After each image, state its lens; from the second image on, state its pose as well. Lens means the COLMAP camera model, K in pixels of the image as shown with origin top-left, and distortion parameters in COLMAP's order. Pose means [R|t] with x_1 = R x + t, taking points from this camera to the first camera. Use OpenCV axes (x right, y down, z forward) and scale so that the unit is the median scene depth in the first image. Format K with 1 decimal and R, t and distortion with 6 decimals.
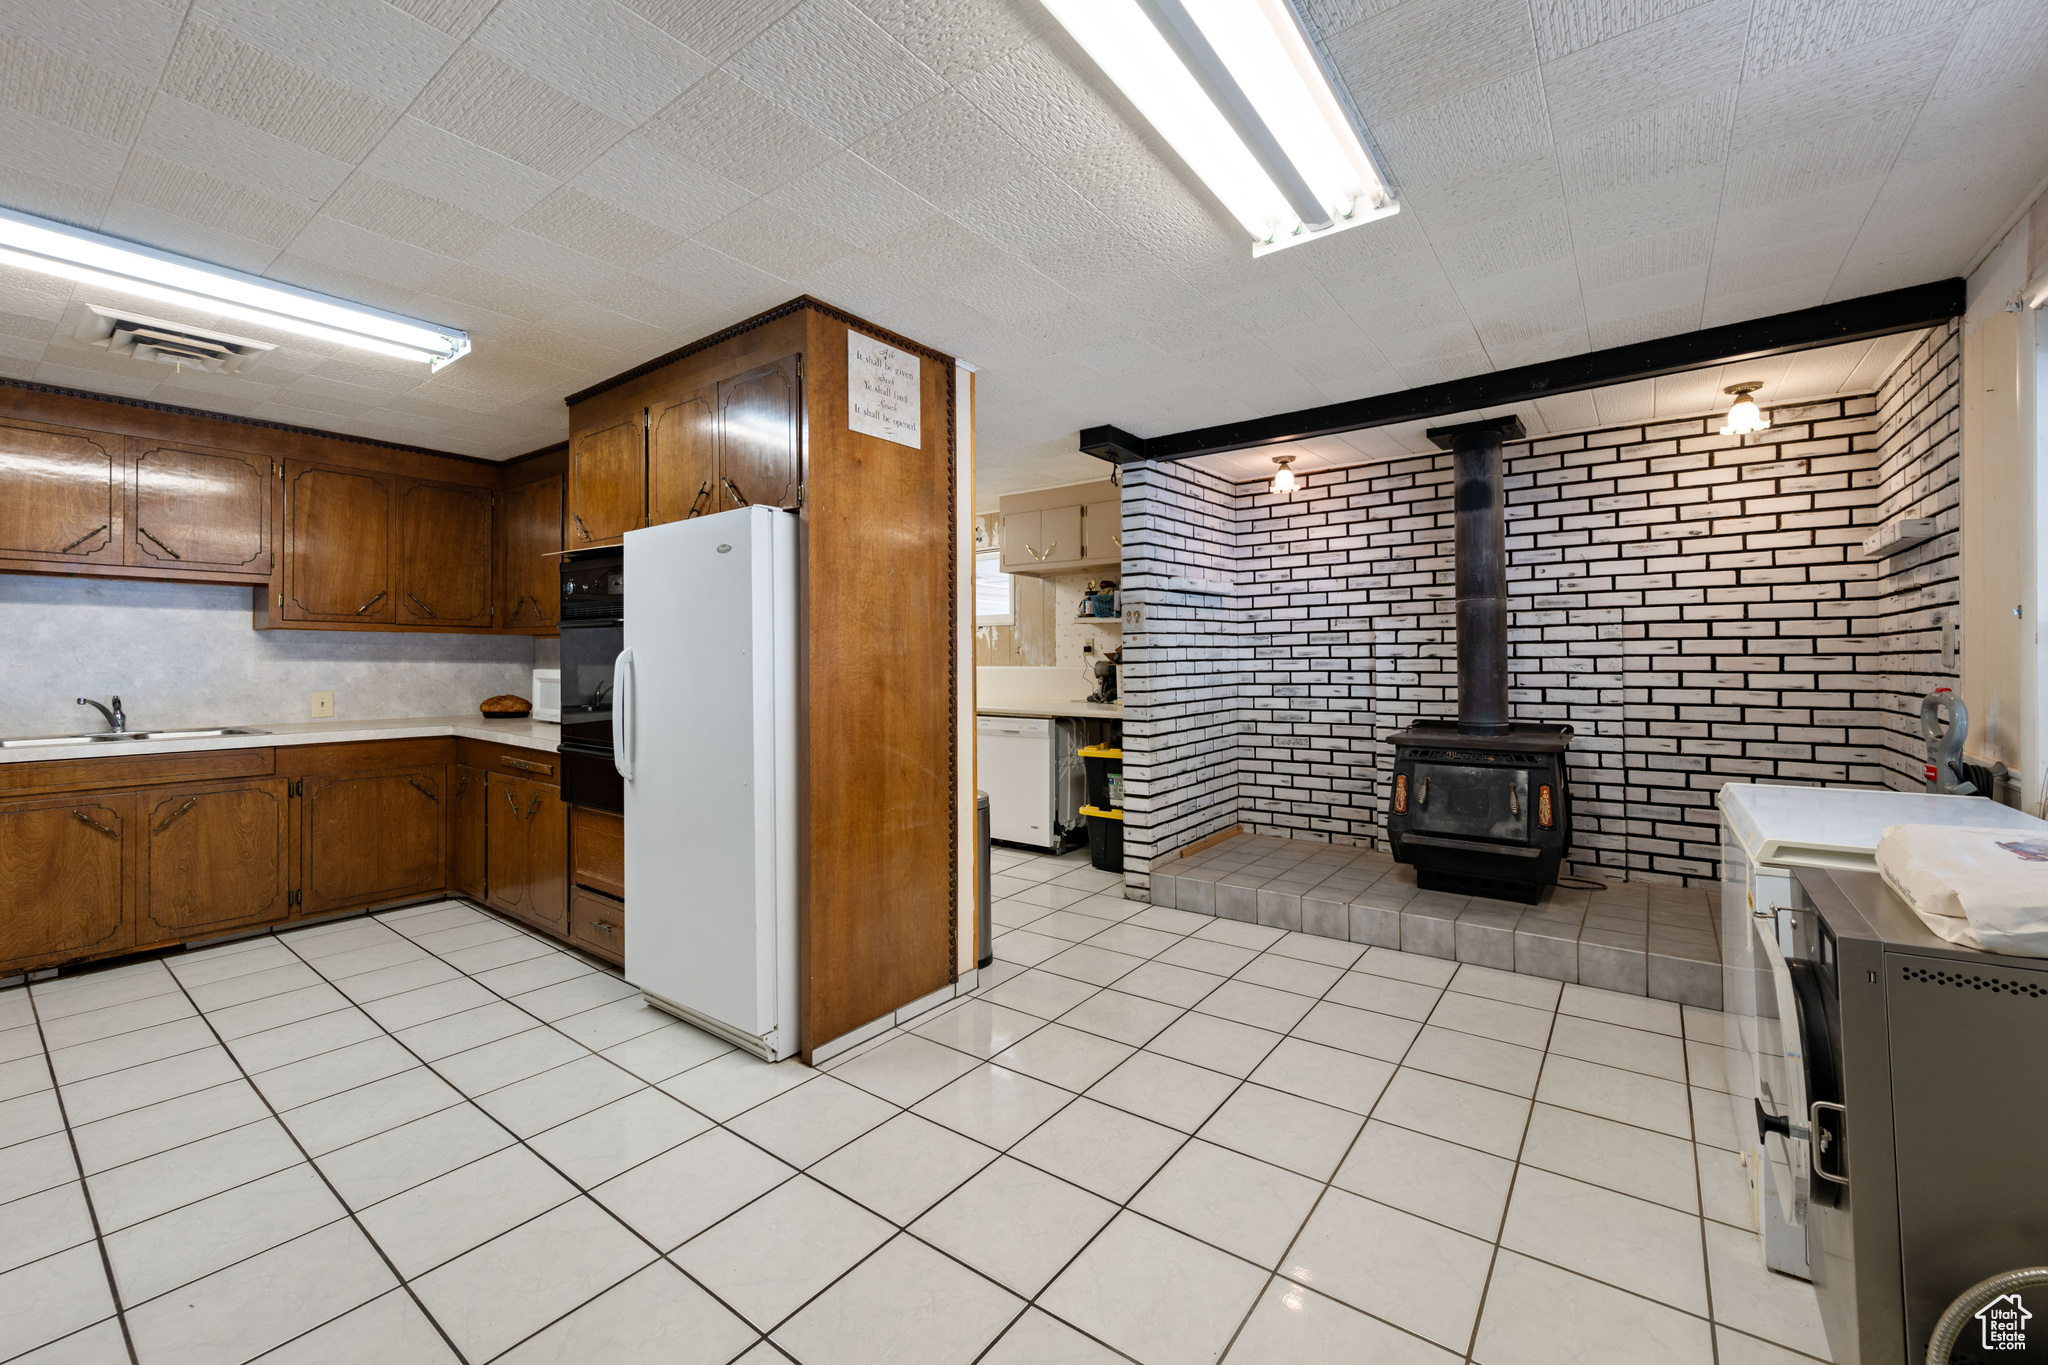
lens RADIAL K [[819.3, 0, 1067.5], [0, 819.3, 647.6], [0, 0, 1]] dist [-0.009117, 0.000848]
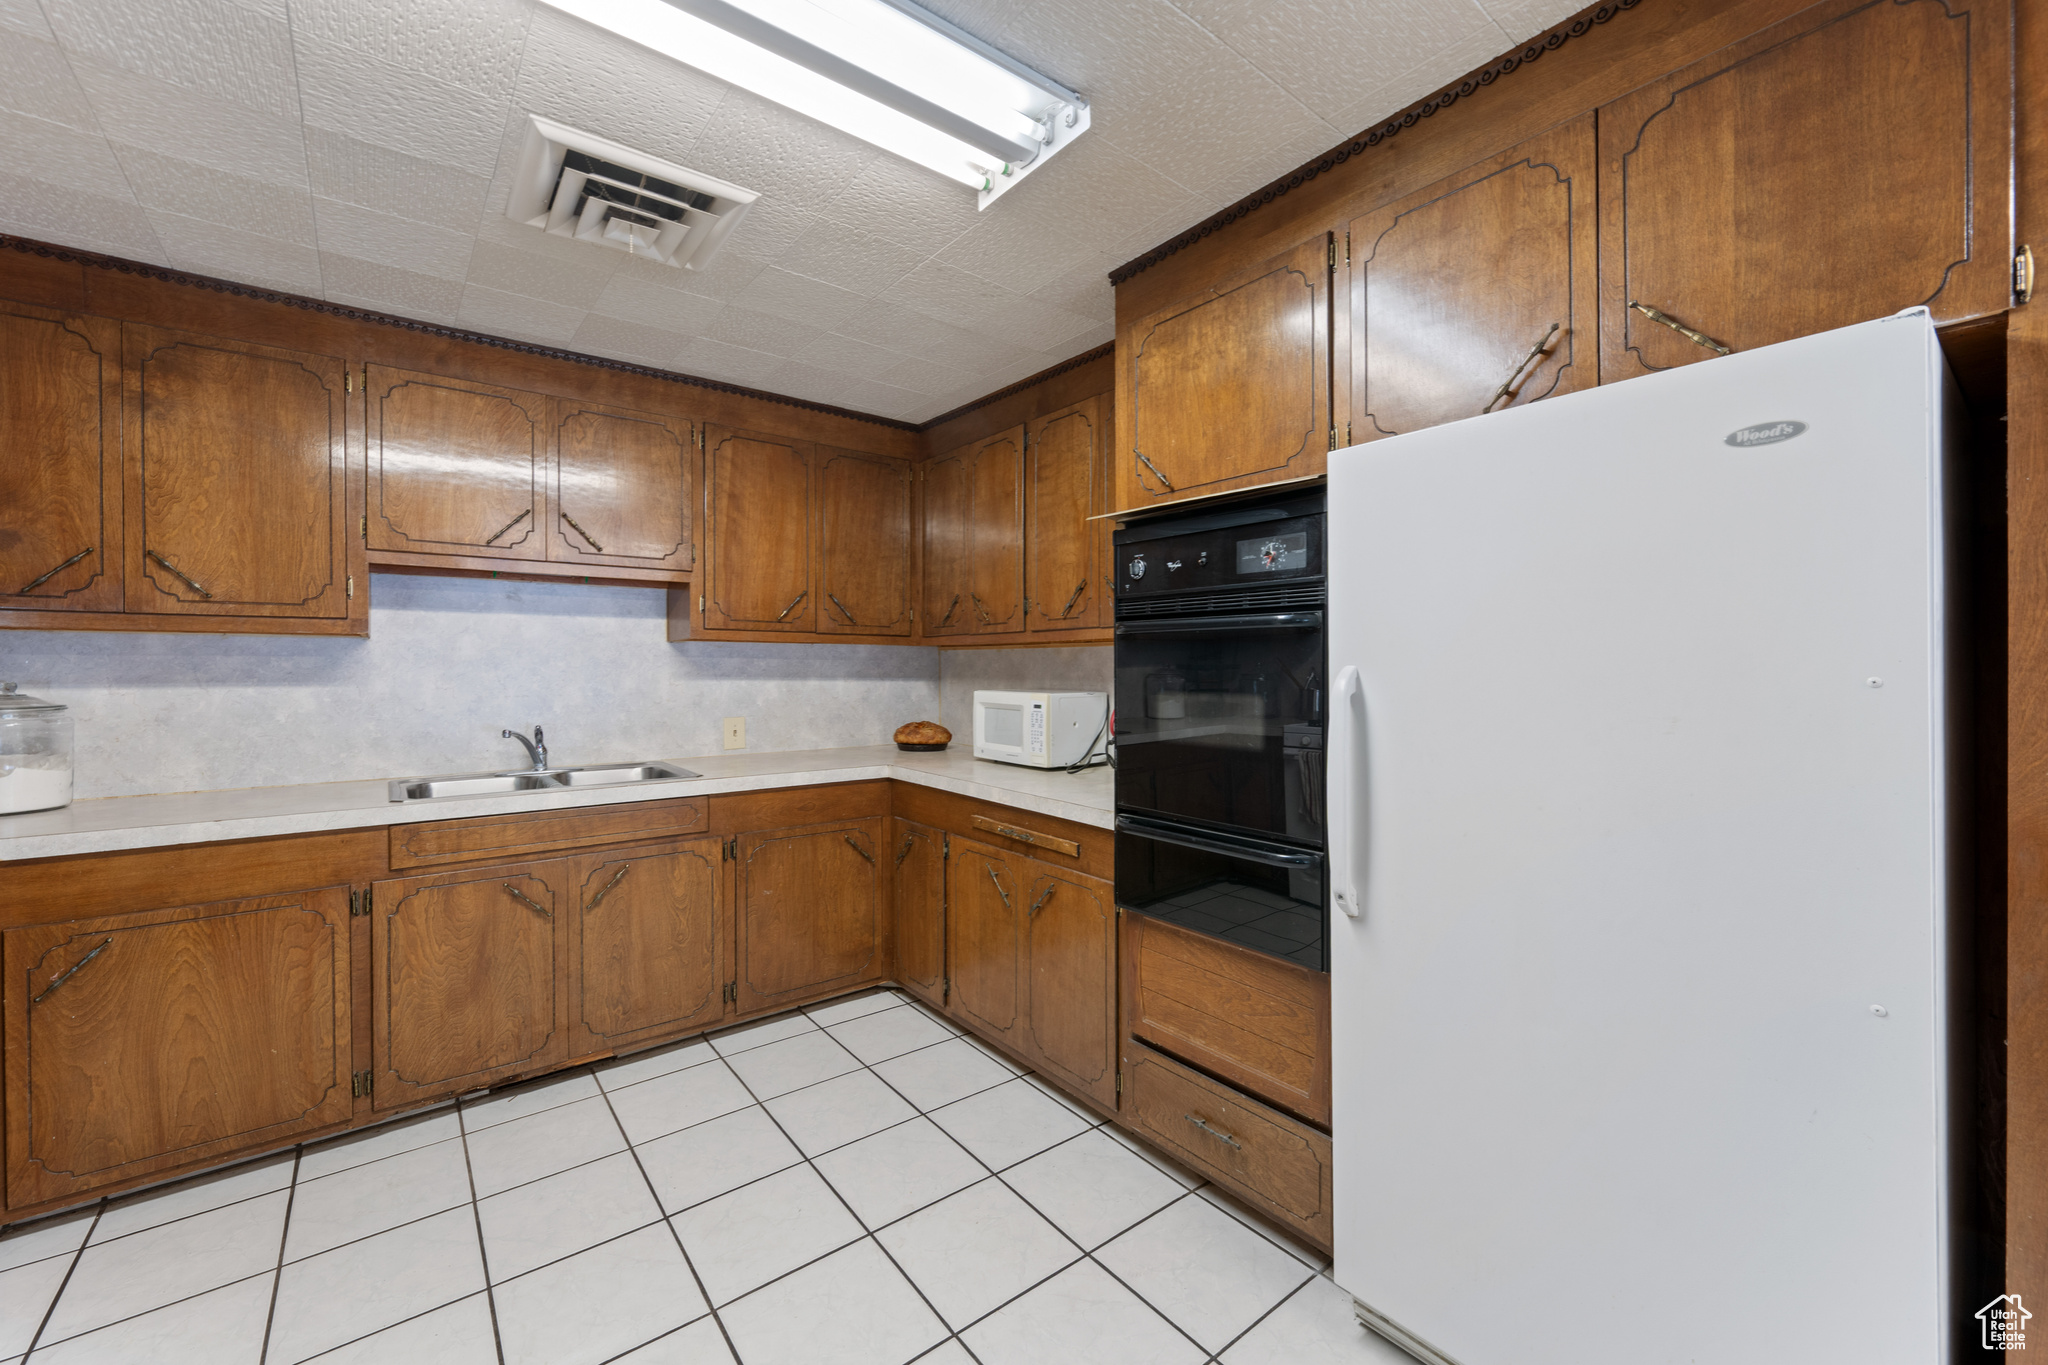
lens RADIAL K [[819.3, 0, 1060.9], [0, 819.3, 661.0], [0, 0, 1]] dist [-0.009117, 0.000848]
pose [[0.966513, -0.003642, -0.256590, -0.451442], [0.005201, 0.999972, 0.005399, -0.005560], [0.256563, -0.006553, 0.966505, 0.340416]]
